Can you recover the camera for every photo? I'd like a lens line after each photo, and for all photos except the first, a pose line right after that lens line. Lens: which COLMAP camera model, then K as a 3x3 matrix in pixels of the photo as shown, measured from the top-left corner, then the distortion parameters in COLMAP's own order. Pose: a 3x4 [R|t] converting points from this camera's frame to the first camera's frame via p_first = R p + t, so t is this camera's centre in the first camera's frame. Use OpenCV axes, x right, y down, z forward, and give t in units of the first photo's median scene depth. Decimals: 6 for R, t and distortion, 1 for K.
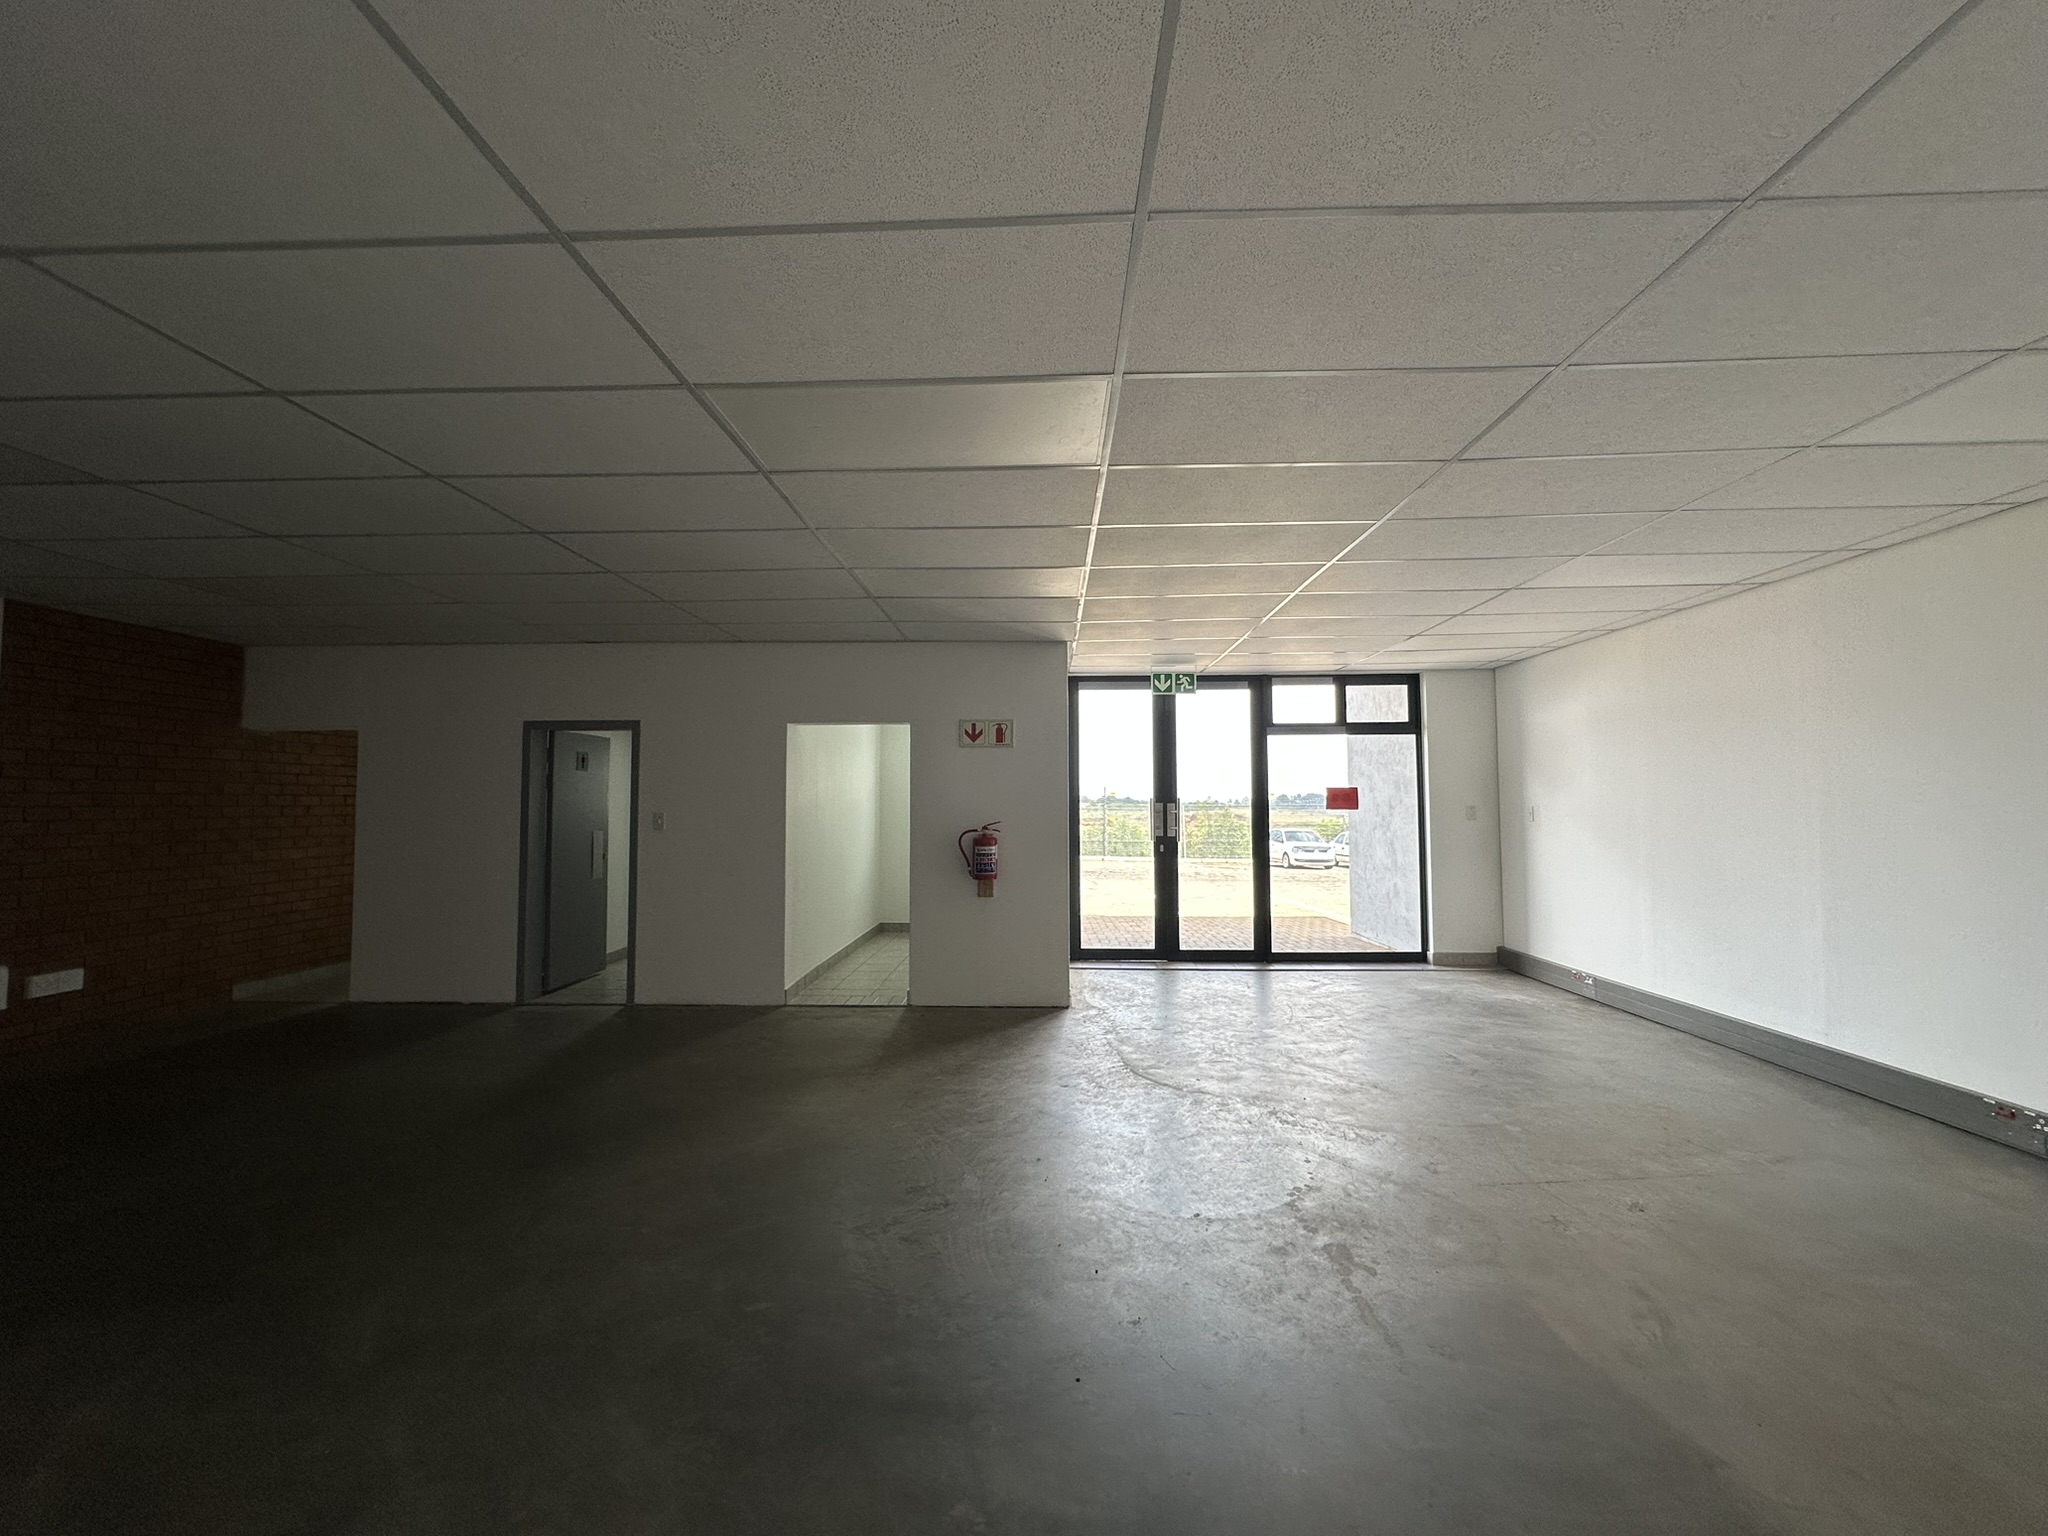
lens RADIAL K [[823.3, 0, 1014.1], [0, 823.3, 766.5], [0, 0, 1]] dist [0.007156, -0.001048]
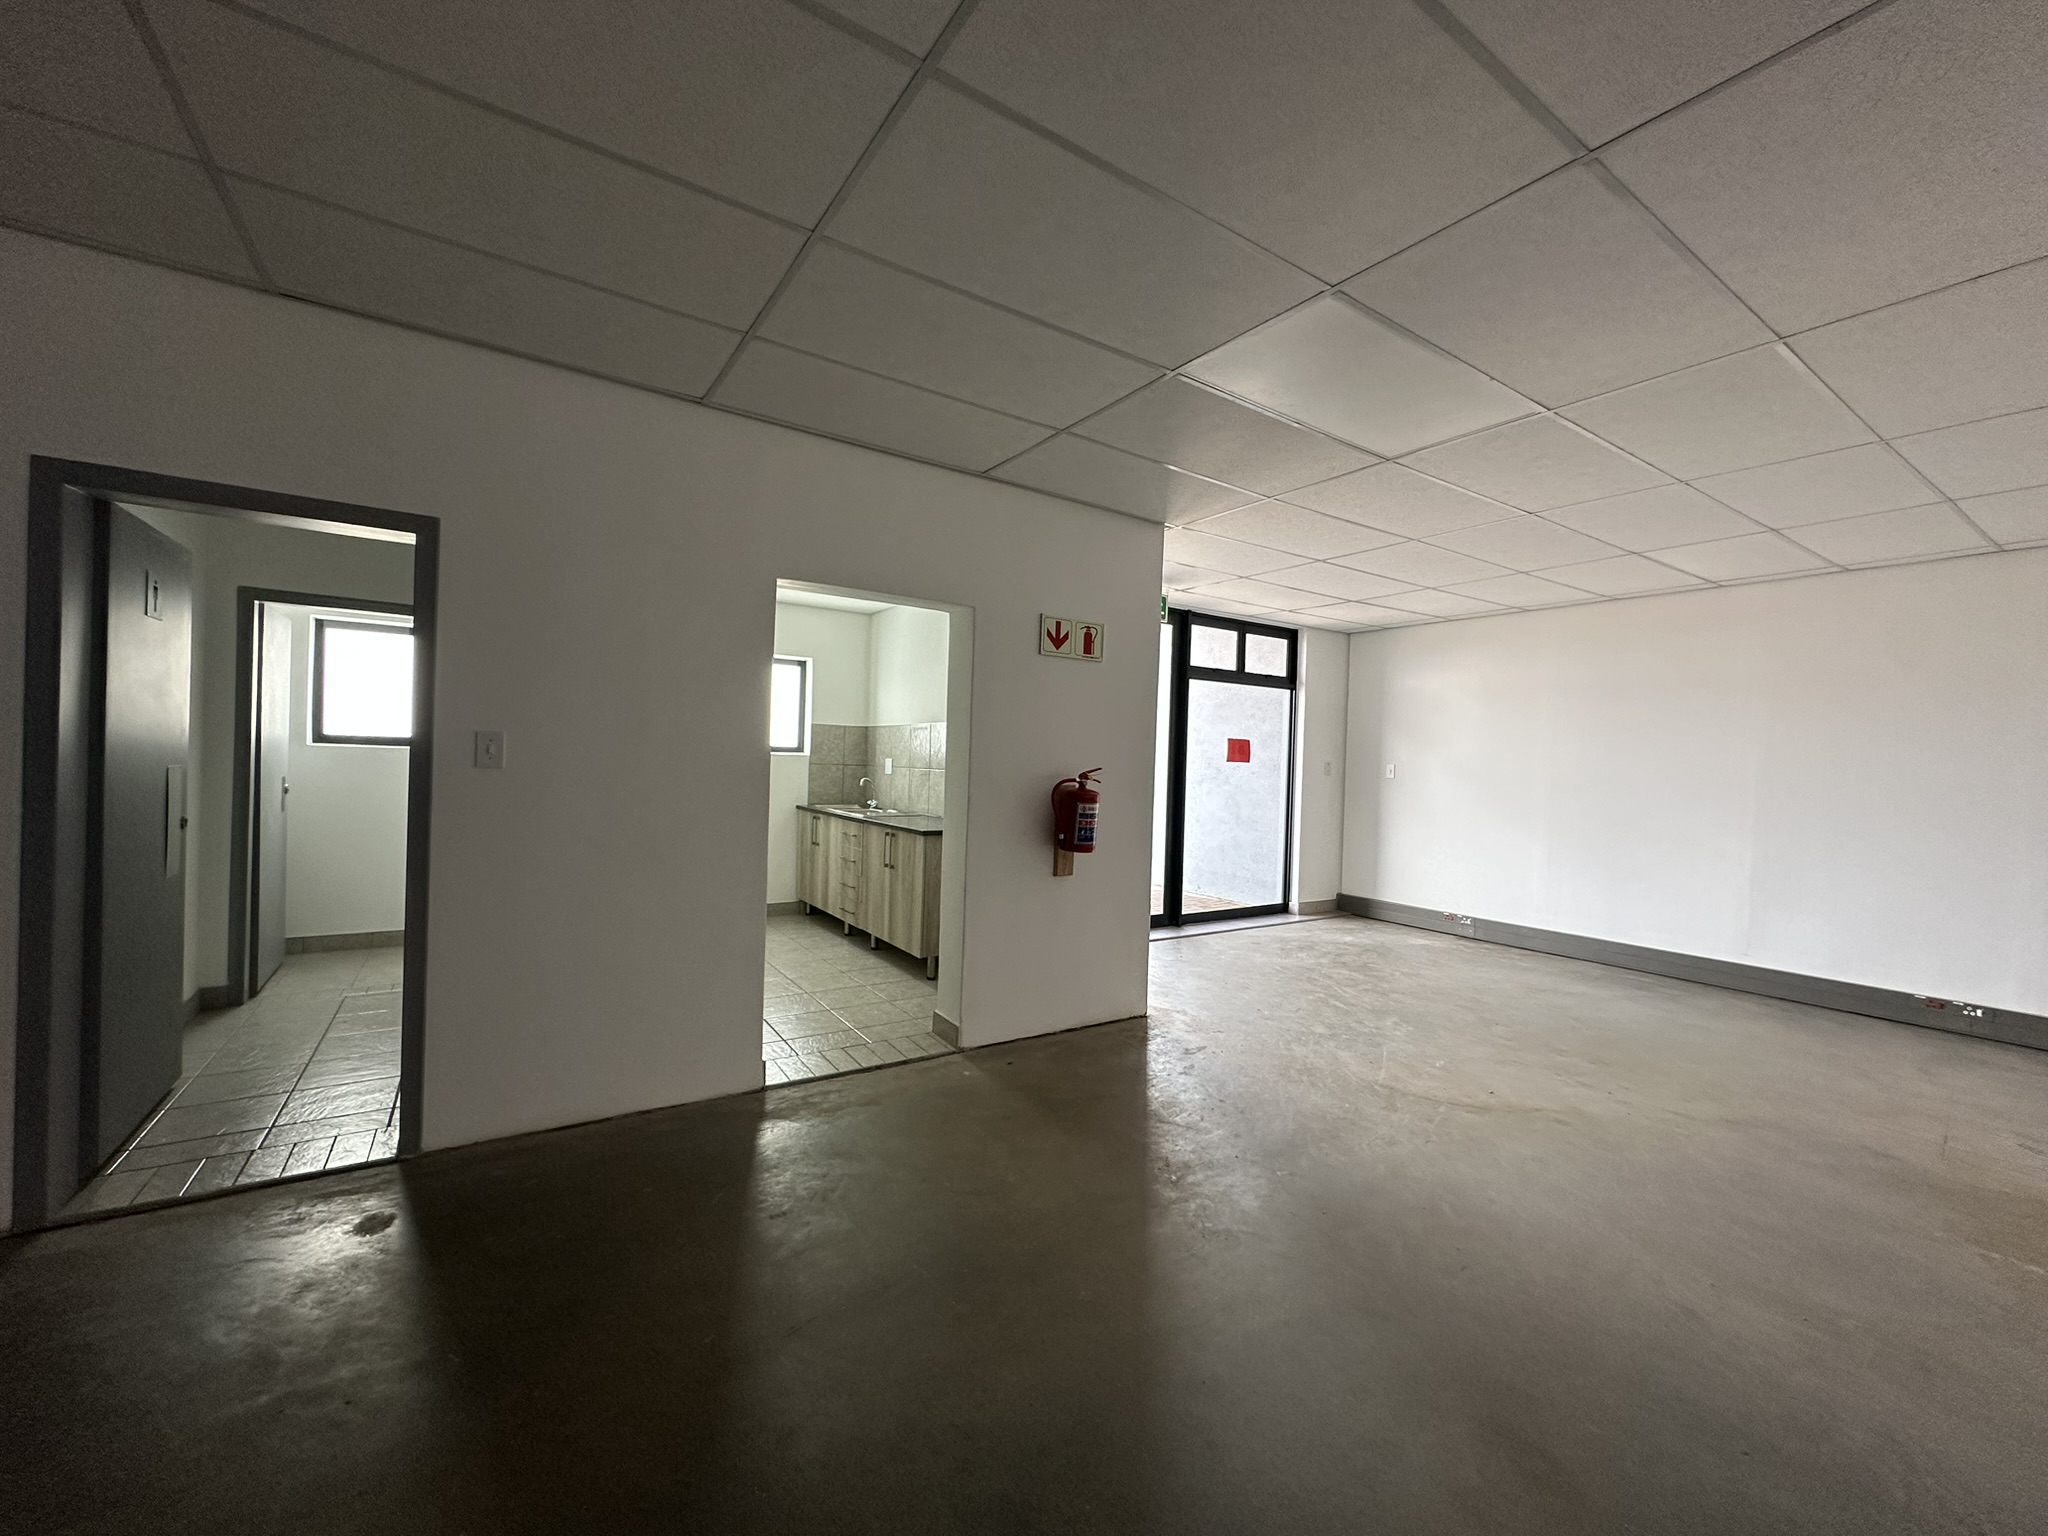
lens RADIAL K [[823.3, 0, 1024.3], [0, 823.3, 766.2], [0, 0, 1]] dist [0.007156, -0.001048]
pose [[0.814168, 0.024805, 0.580099, -0.458587], [-0.061812, 0.997112, 0.044116, 0.037510], [-0.577330, -0.071775, 0.813350, 0.457196]]
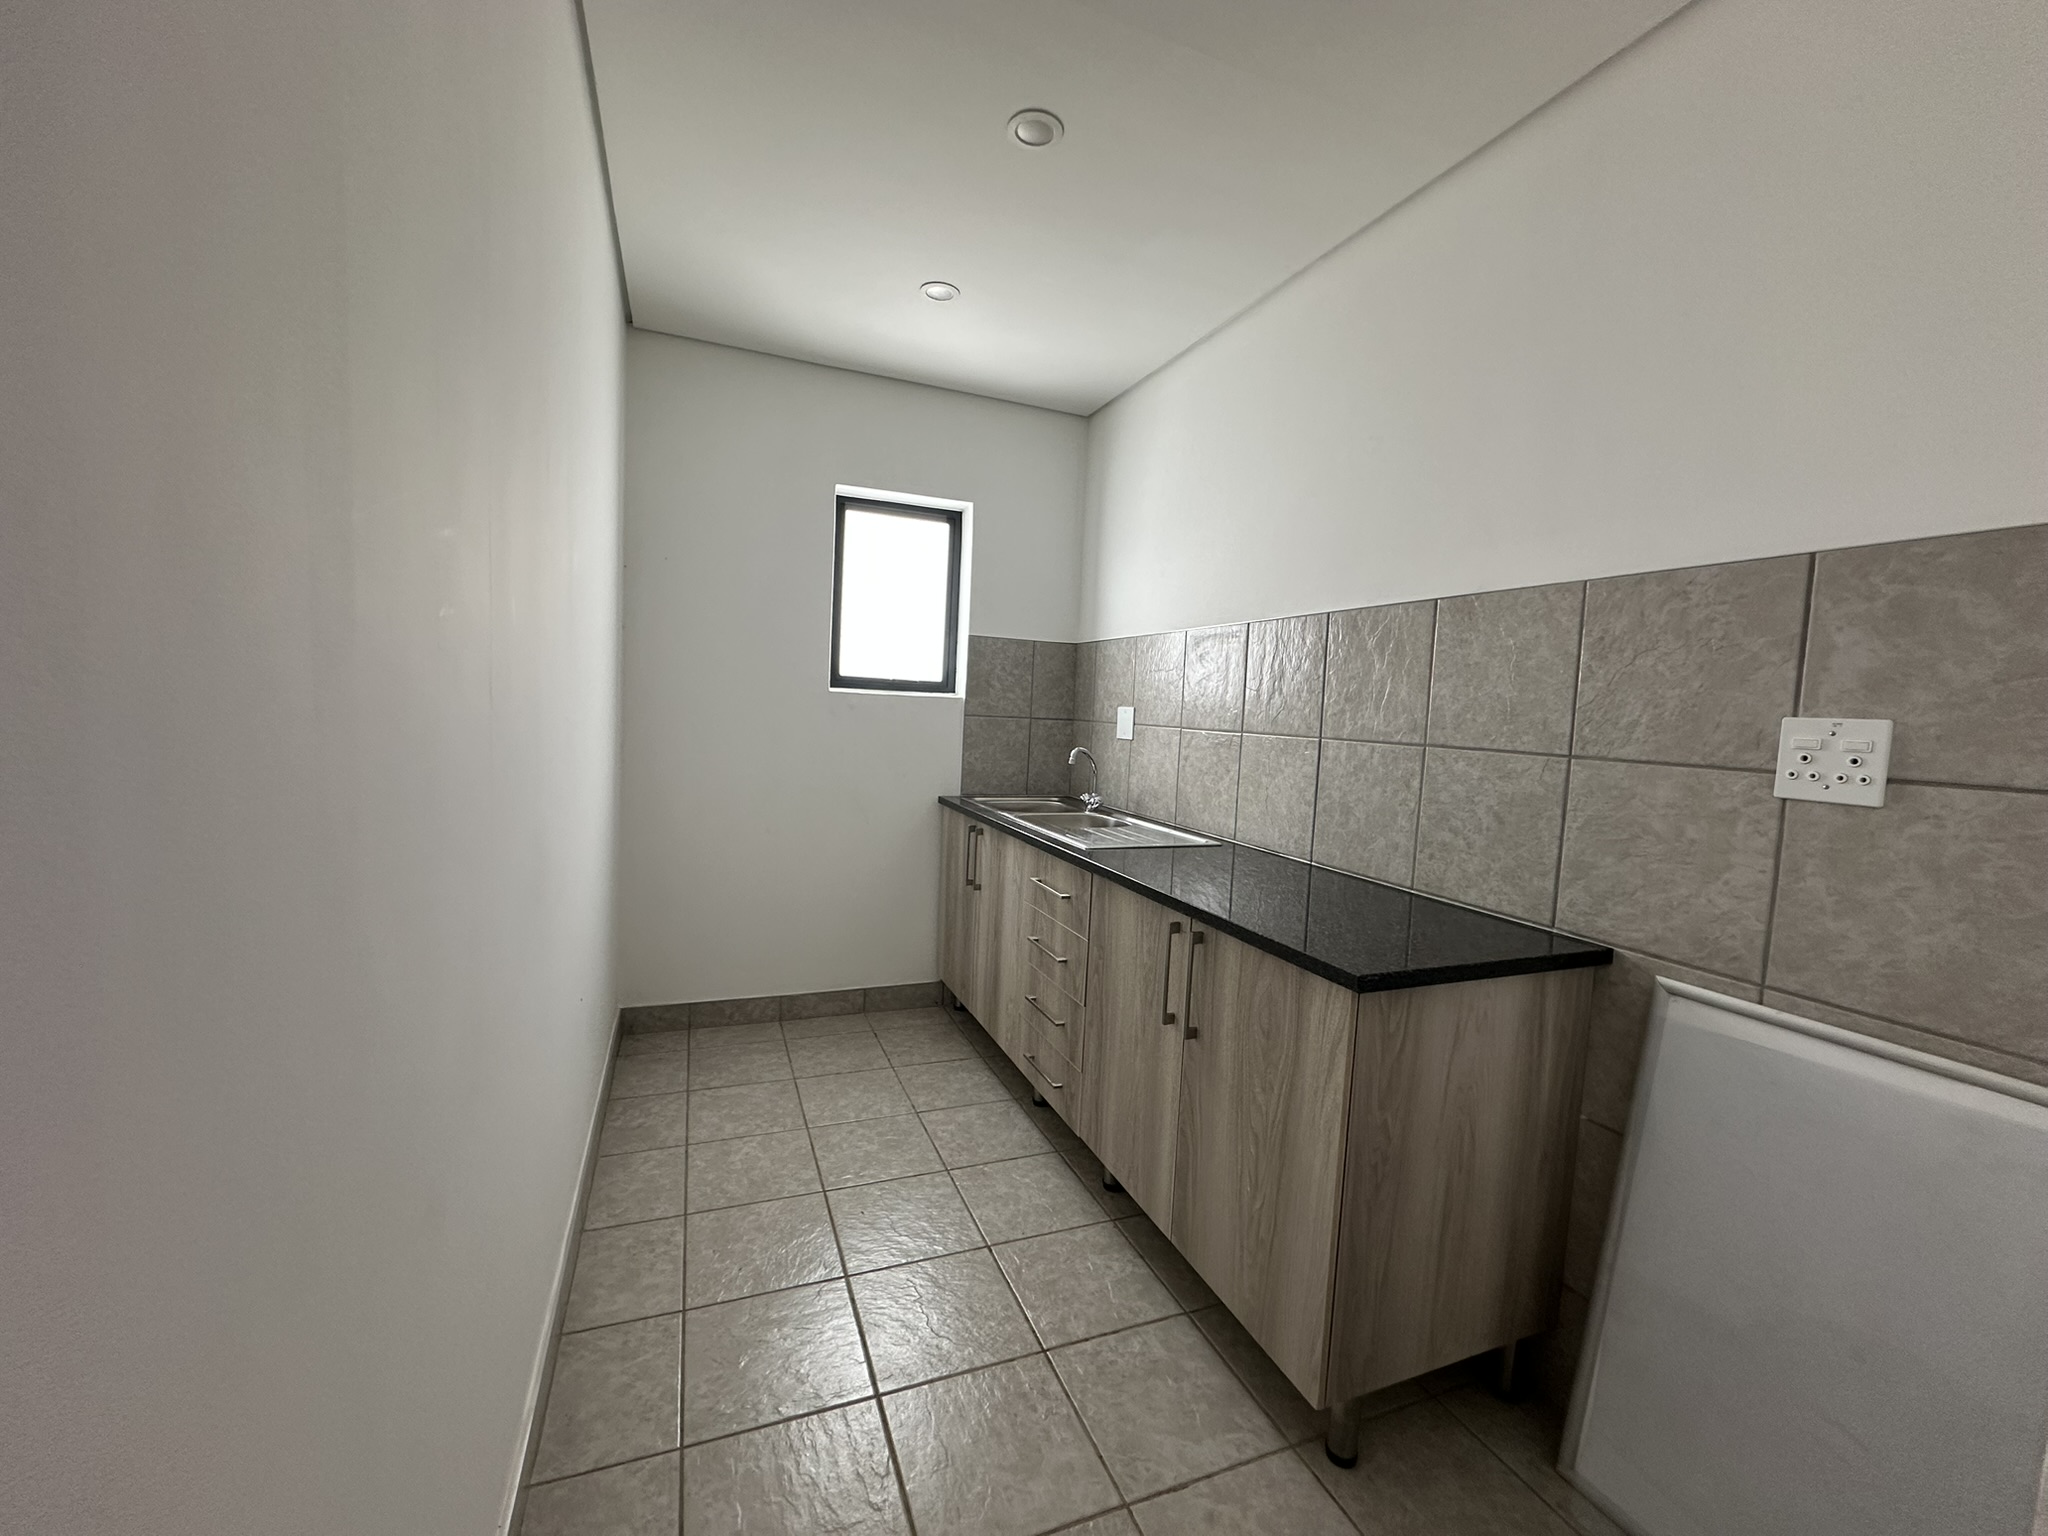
lens RADIAL K [[823.3, 0, 1021.9], [0, 823.3, 767.6], [0, 0, 1]] dist [0.007156, -0.001048]
pose [[0.912304, 0.012682, 0.409317, -0.346311], [-0.068250, 0.990250, 0.121438, 0.052340], [-0.403786, -0.138724, 0.904275, 0.741534]]
